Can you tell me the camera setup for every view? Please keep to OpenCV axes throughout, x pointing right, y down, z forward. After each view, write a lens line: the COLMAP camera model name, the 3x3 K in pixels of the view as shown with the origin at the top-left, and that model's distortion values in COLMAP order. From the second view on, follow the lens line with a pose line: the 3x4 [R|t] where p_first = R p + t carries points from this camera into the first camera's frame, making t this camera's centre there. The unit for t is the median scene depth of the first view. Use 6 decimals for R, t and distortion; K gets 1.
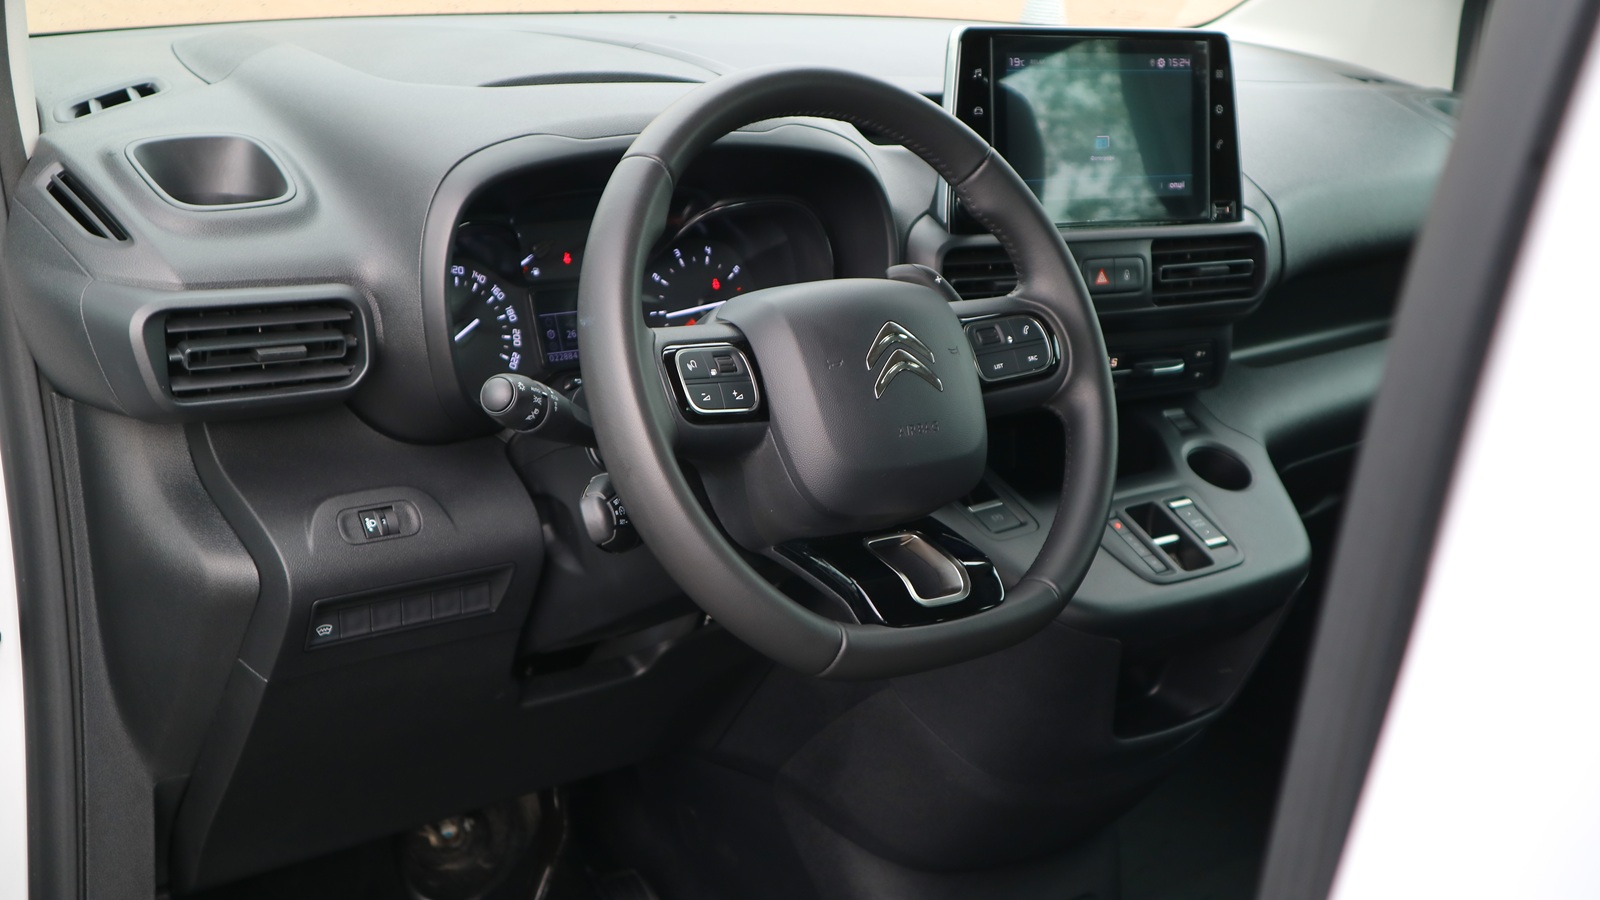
lens RADIAL K [[1968.8, 0, 806.4], [0, 1968.8, 408.1], [0, 0, 1]] dist [0.138591, 0.000000]
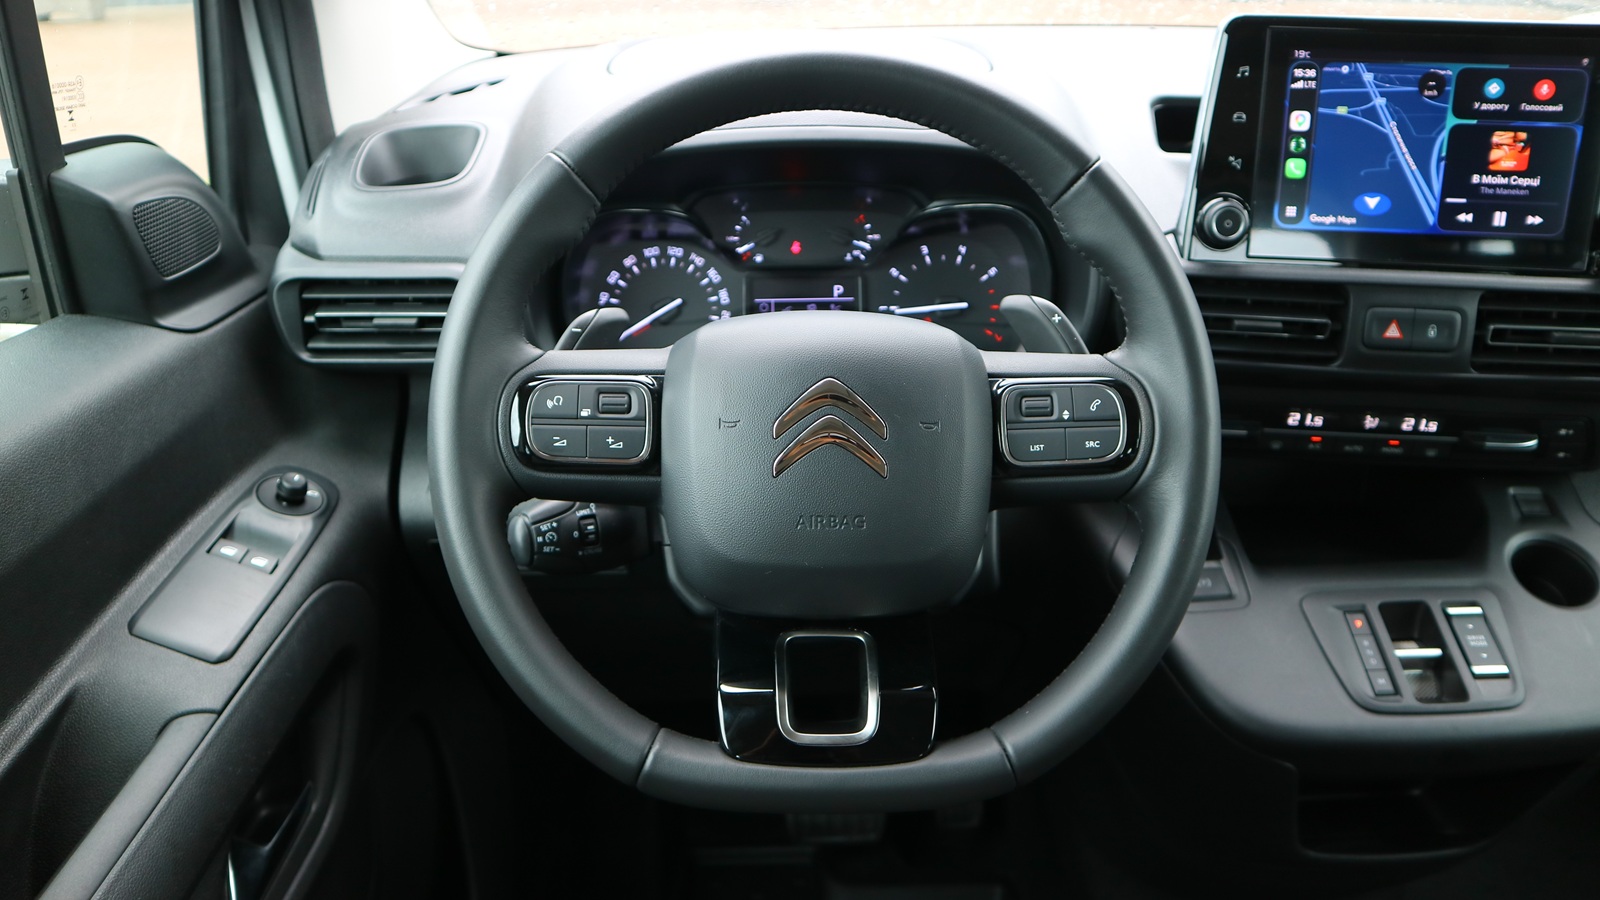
lens RADIAL K [[1132.3, 0, 799.0], [0, 1132.3, 433.1], [0, 0, 1]] dist [-0.113887, 0.074669]
pose [[0.795245, 0.184349, -0.577582, 0.223473], [-0.108505, 0.980547, 0.163570, -0.071659], [0.596500, -0.067408, 0.799777, 0.480553]]
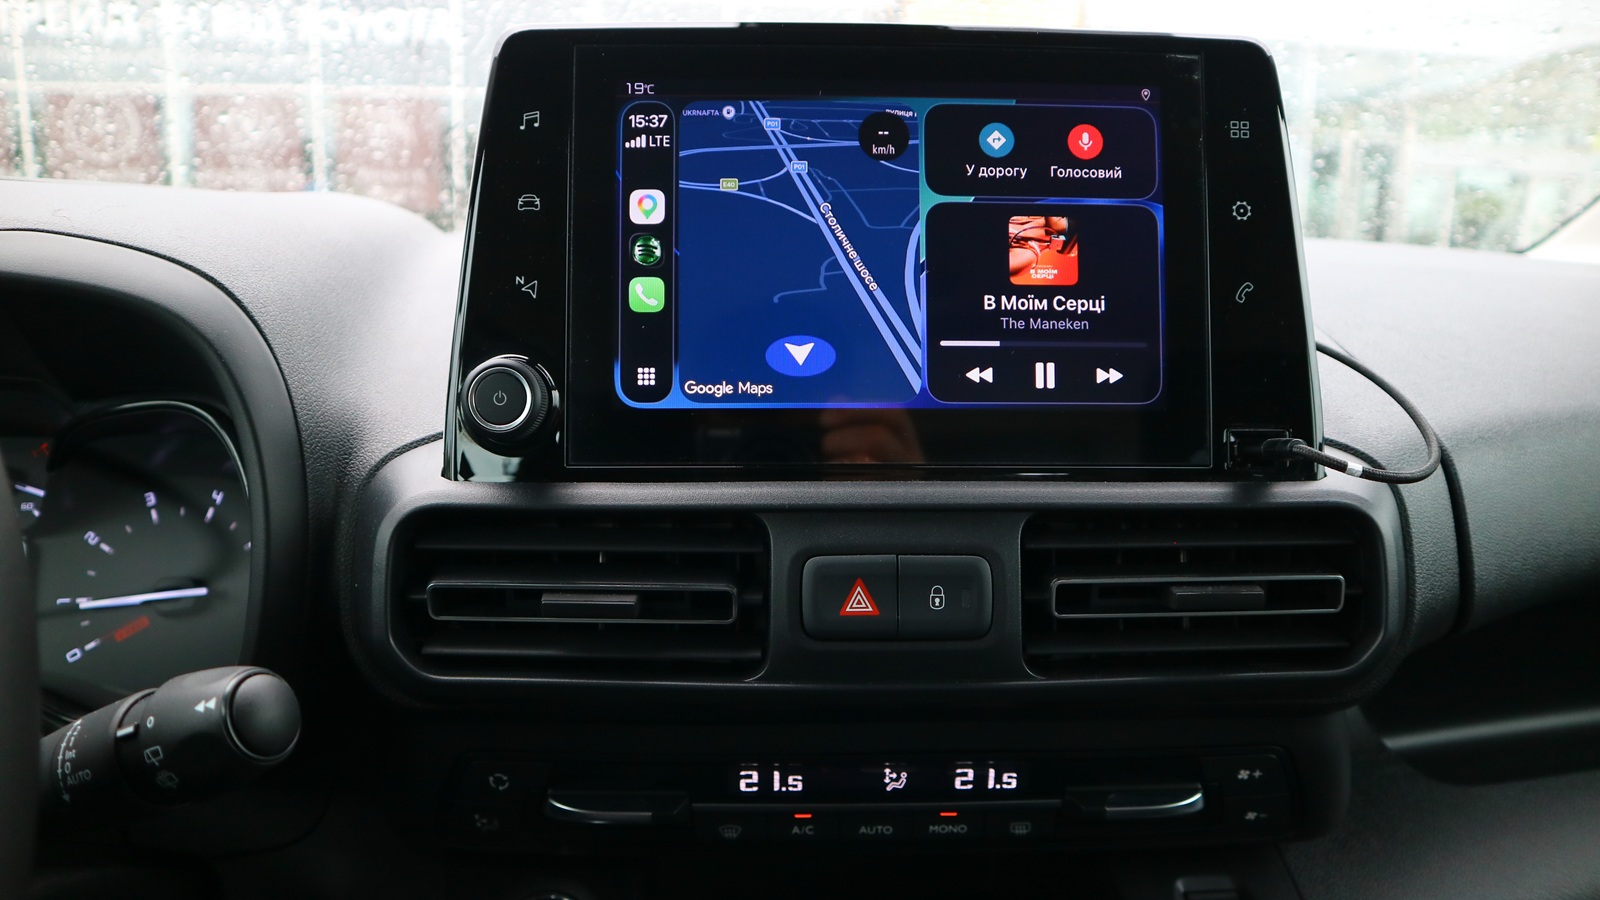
lens RADIAL K [[1132.3, 0, 795.5], [0, 1132.3, 455.7], [0, 0, 1]] dist [-0.113887, 0.074669]
pose [[0.869840, 0.014592, -0.493118, 0.250008], [-0.076930, 0.991347, -0.106366, -0.069112], [0.487299, 0.130457, 0.863435, 0.783602]]
